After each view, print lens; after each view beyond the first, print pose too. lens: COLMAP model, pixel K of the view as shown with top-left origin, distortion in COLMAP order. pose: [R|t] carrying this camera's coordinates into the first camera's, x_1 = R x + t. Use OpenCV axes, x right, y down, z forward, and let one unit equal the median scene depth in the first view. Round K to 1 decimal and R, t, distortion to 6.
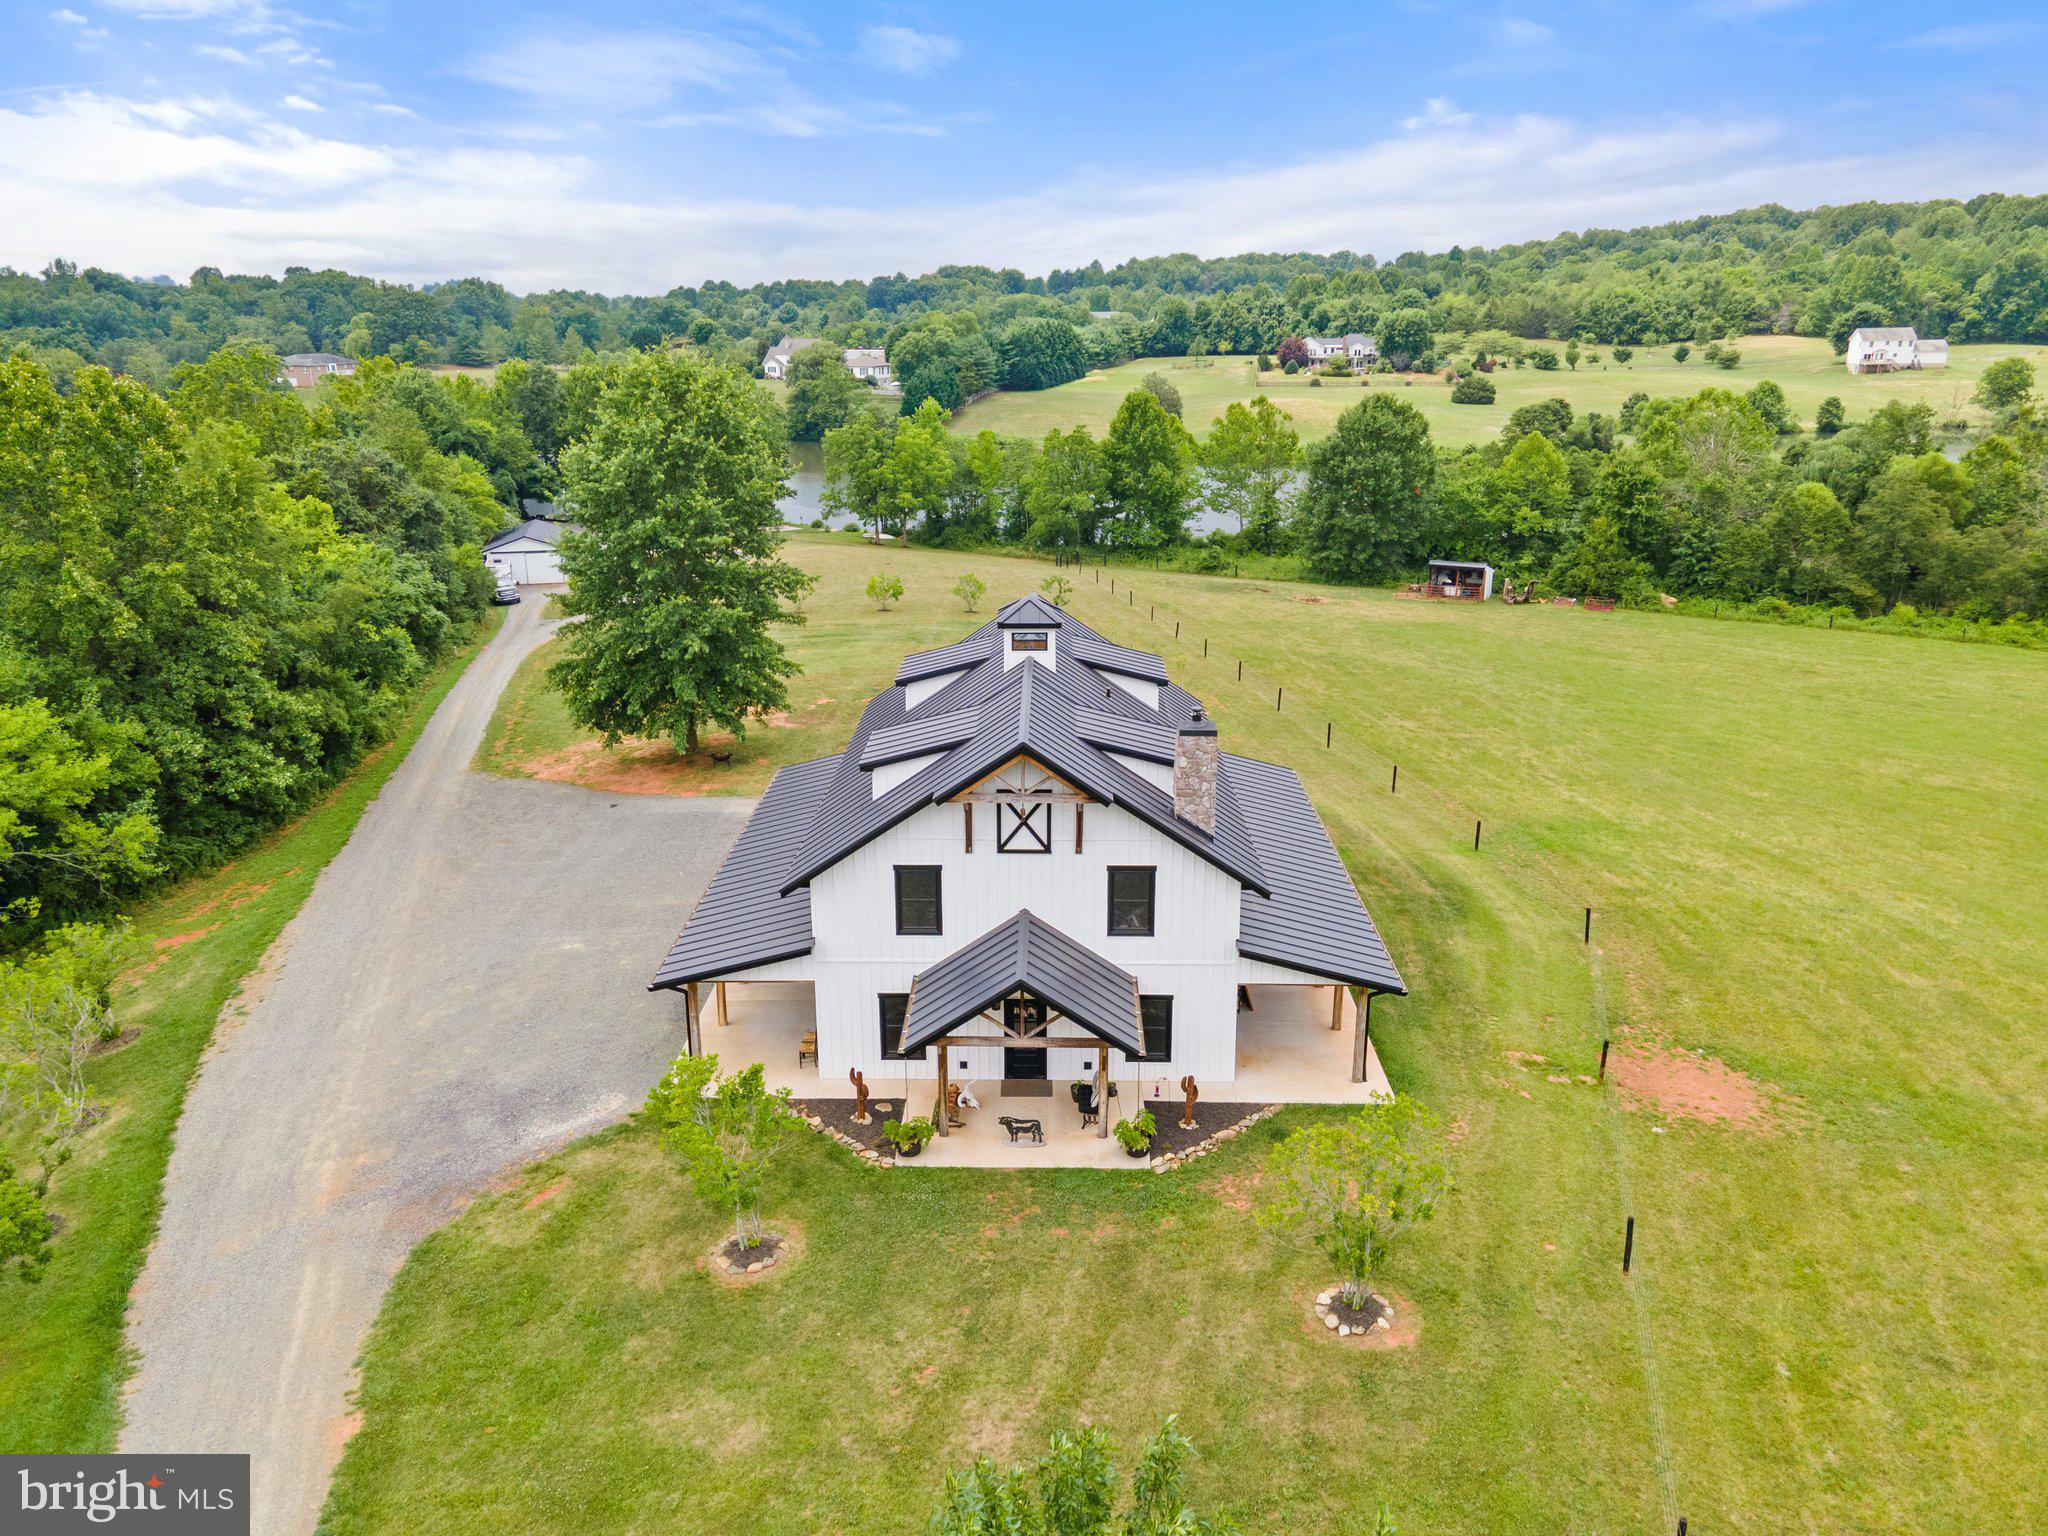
lens RADIAL K [[1485.3, 0, 1019.0], [0, 1485.3, 721.8], [0, 0, 1]] dist [0.035639, 0.010090]
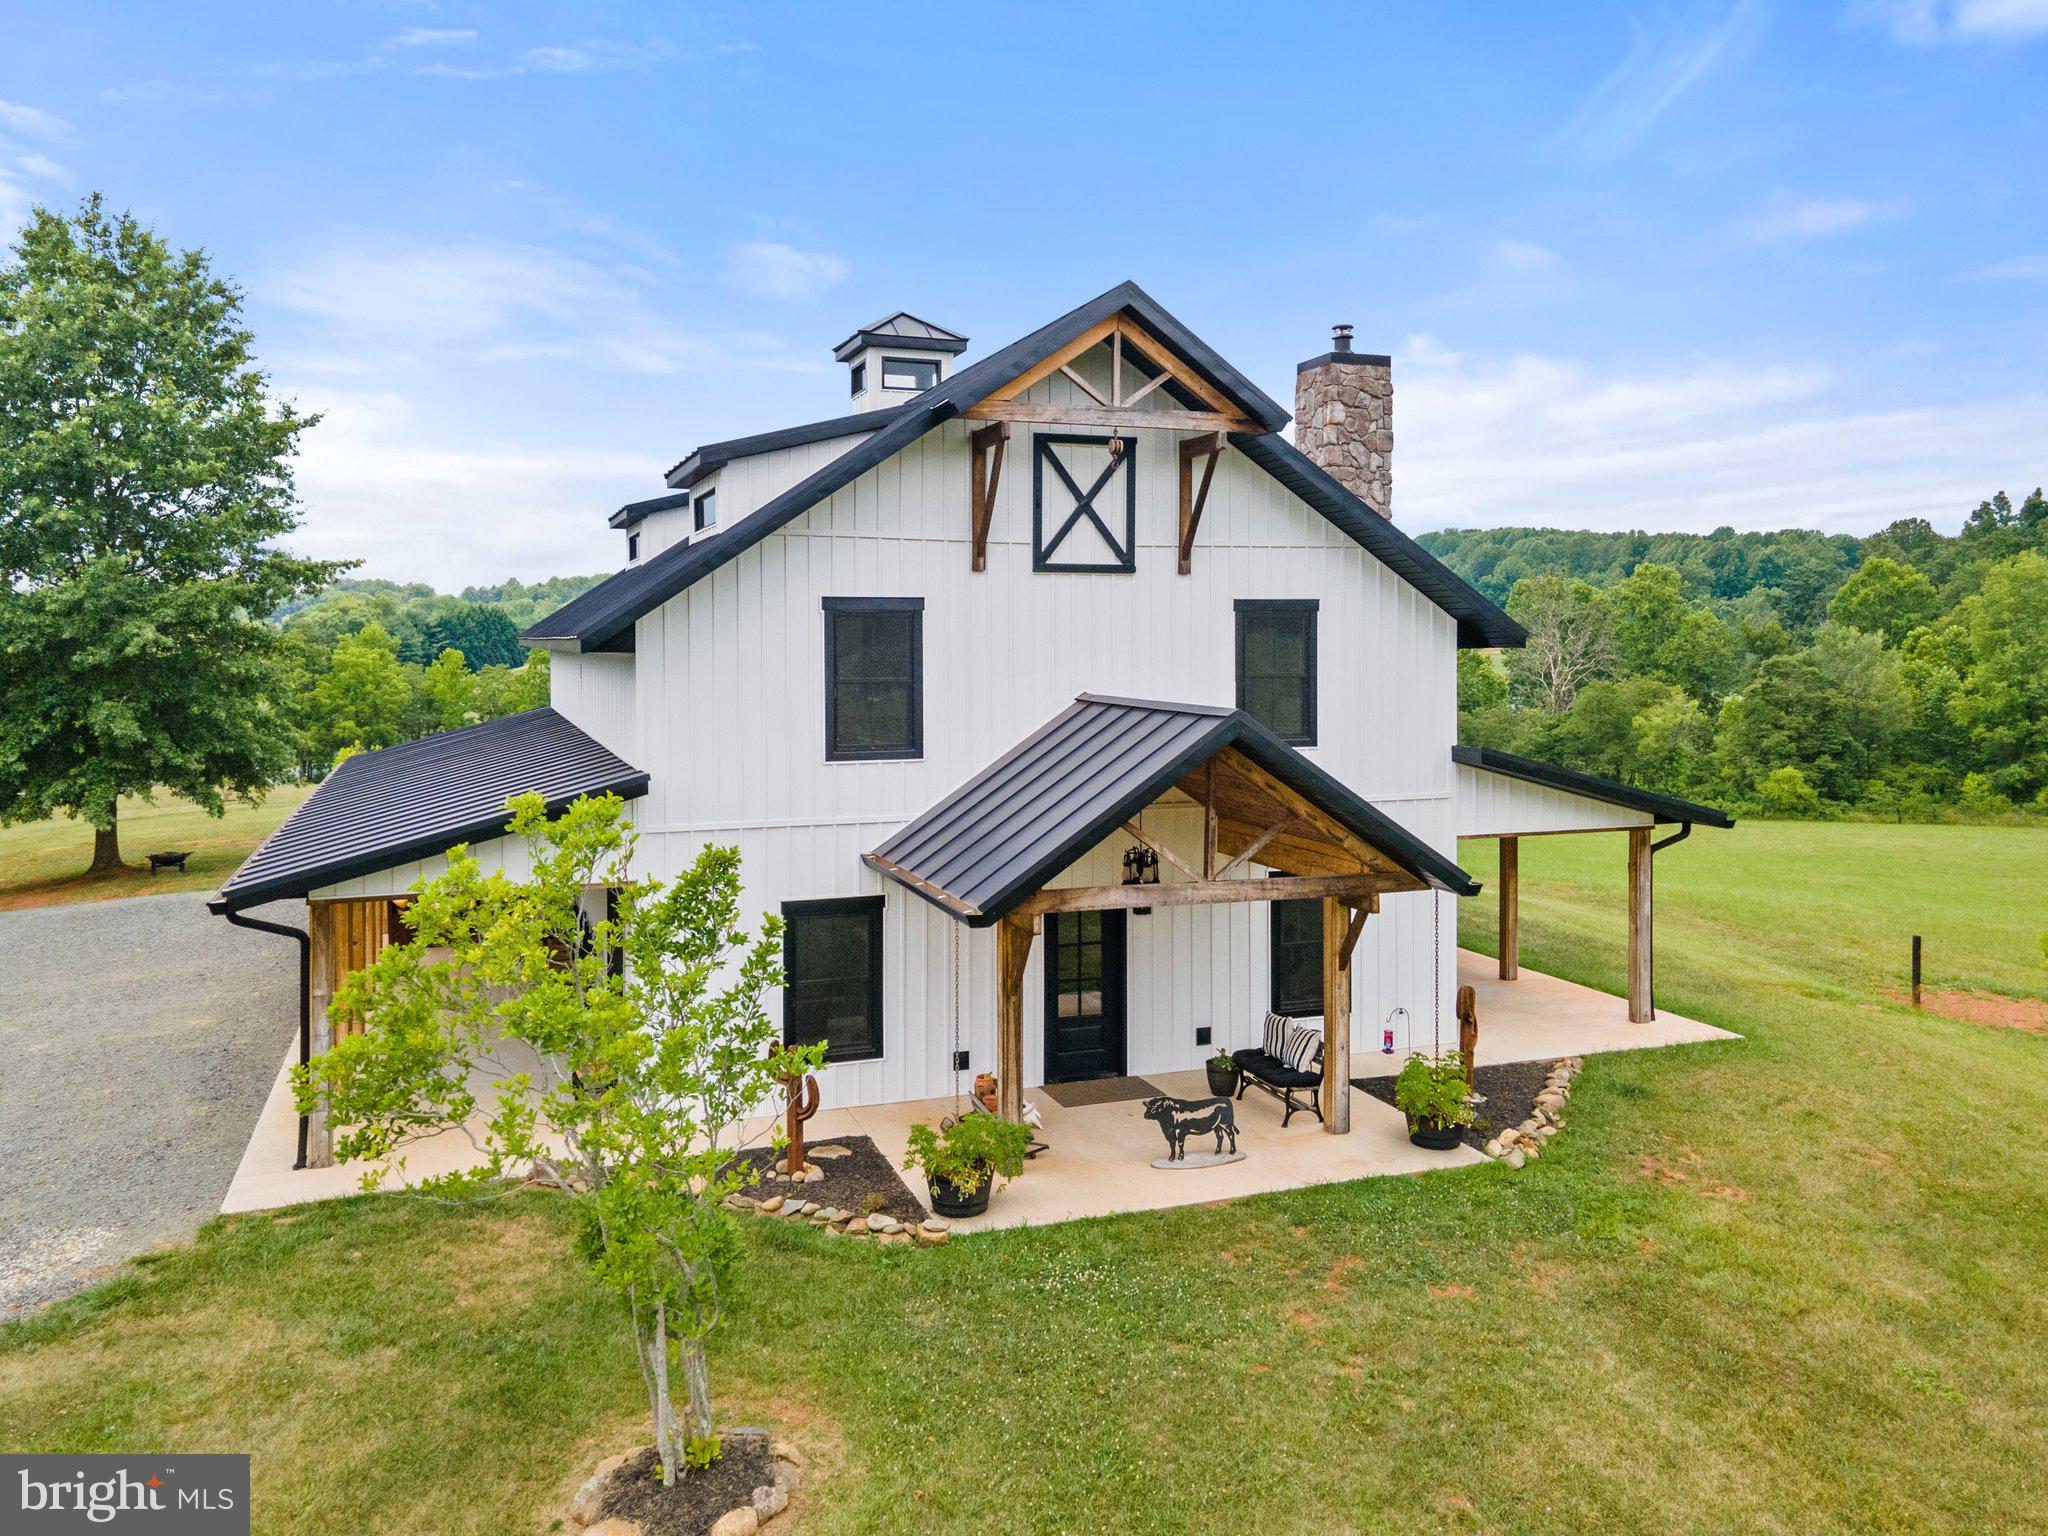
lens RADIAL K [[1533.5, 0, 1018.3], [0, 1533.5, 650.6], [0, 0, 1]] dist [0.000438, 0.083250]
pose [[0.931114, 0.000864, 0.364727, -0.050314], [0.095316, 0.964669, -0.245618, 0.058707], [-0.352053, 0.263462, 0.898135, 0.138290]]
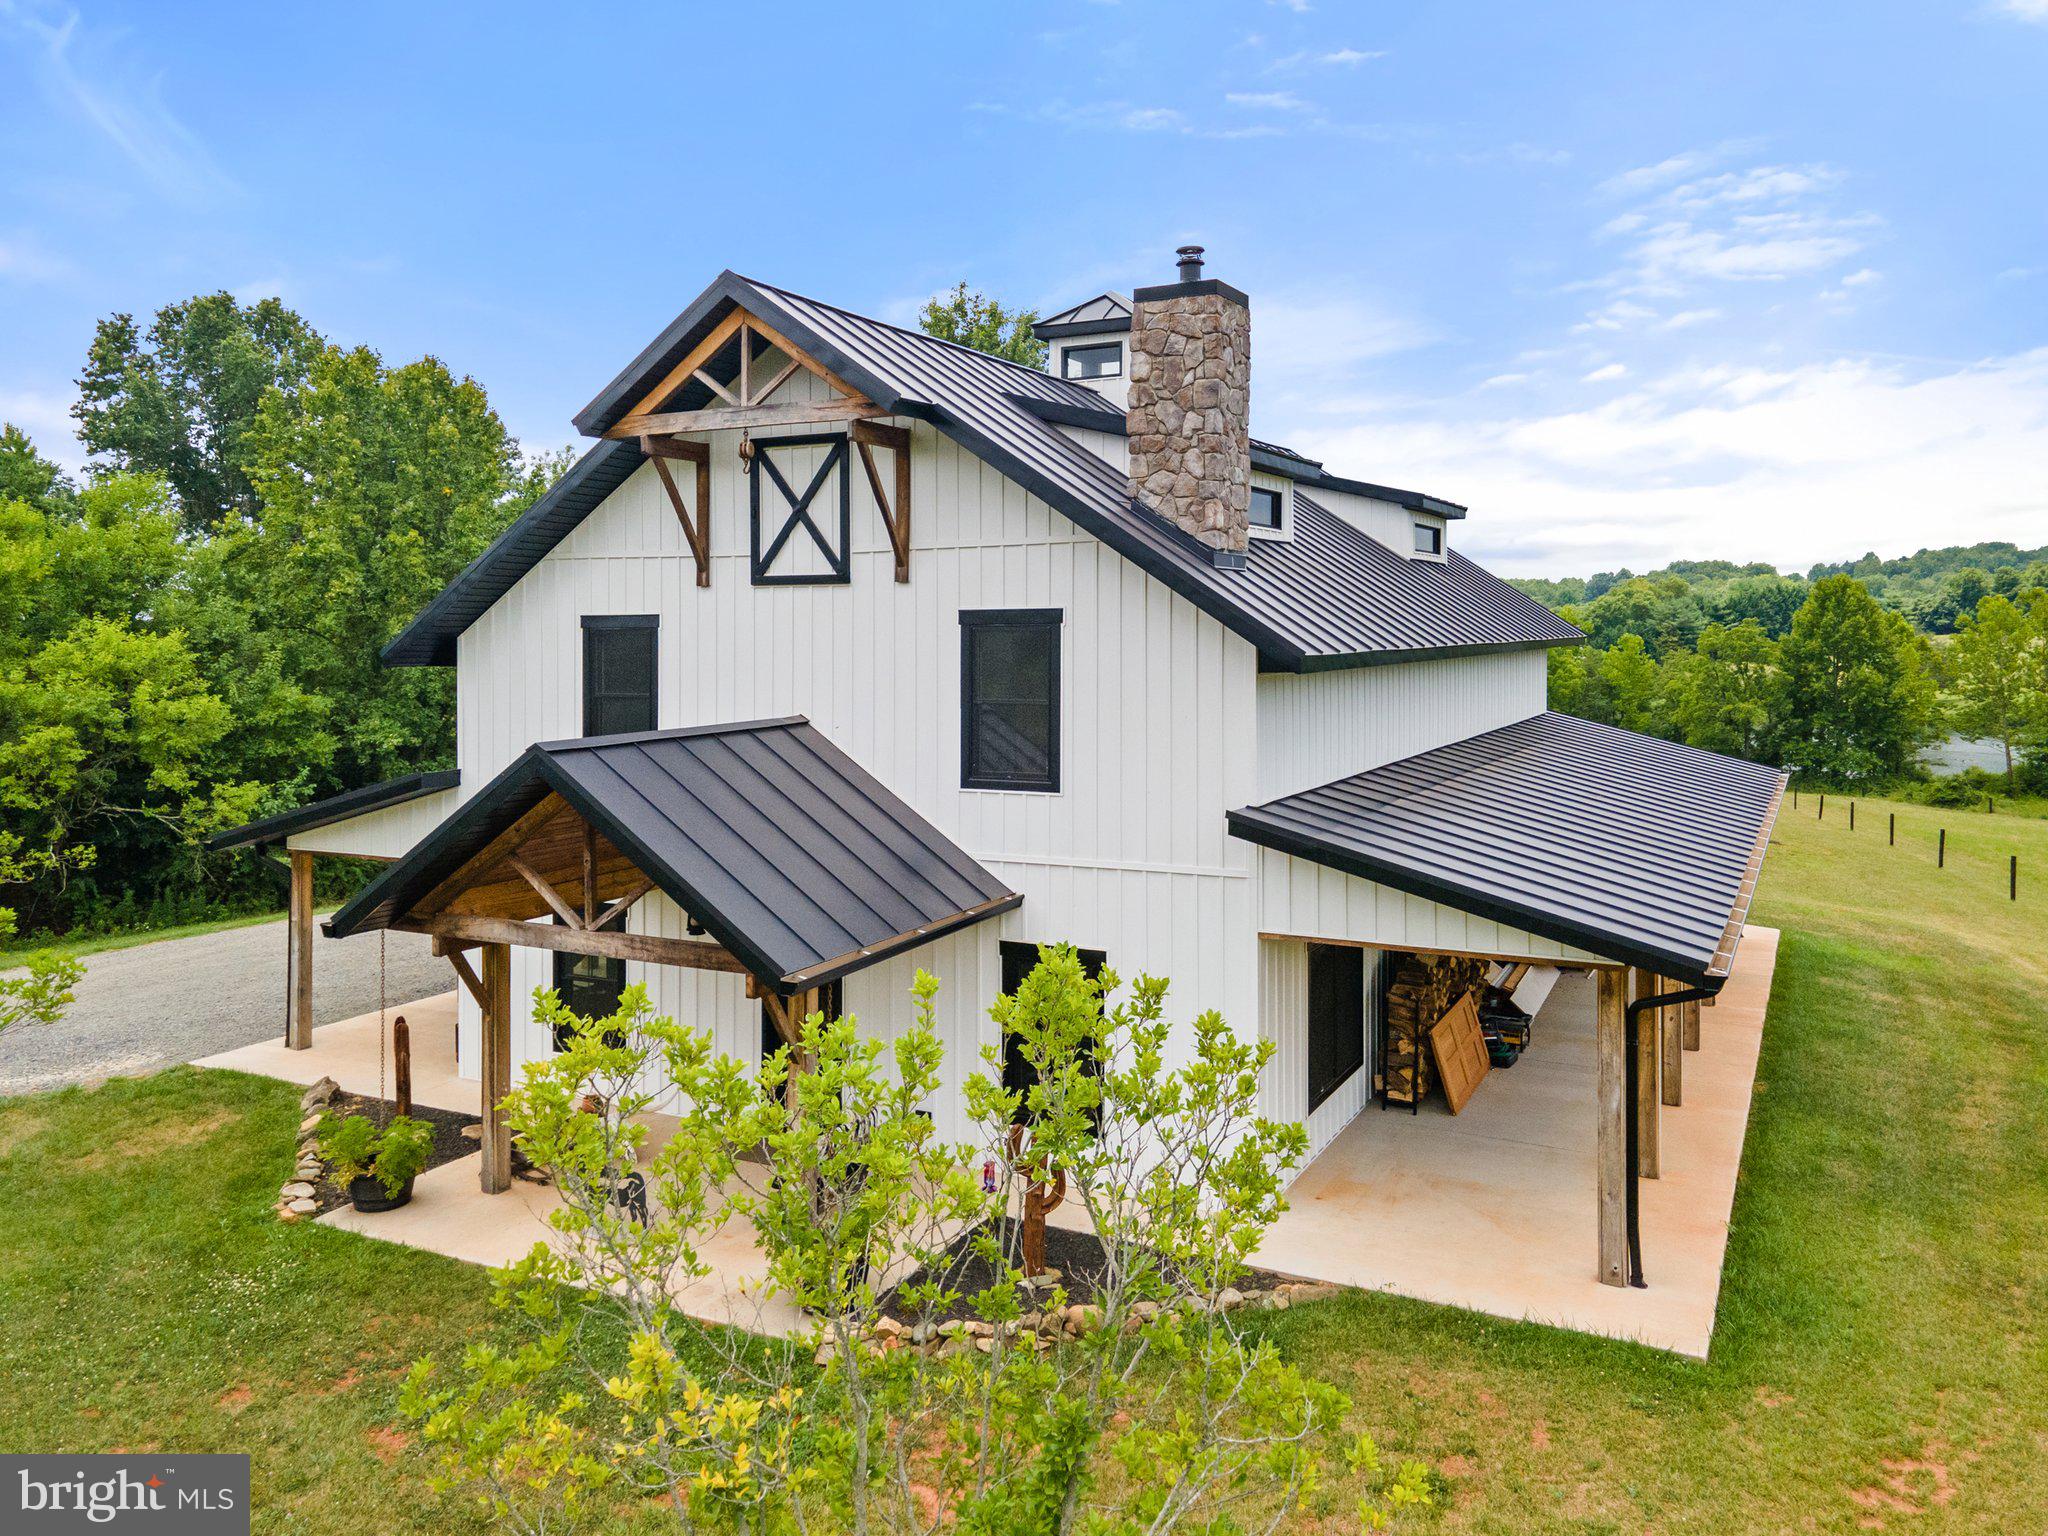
lens RADIAL K [[1512.2, 0, 1039.7], [0, 1512.2, 641.5], [0, 0, 1]] dist [0.037584, 0.002796]
pose [[0.901108, 0.003817, -0.433579, 0.067249], [-0.118393, 0.964129, -0.237568, 0.051364], [0.417119, 0.265407, 0.869236, 0.156804]]
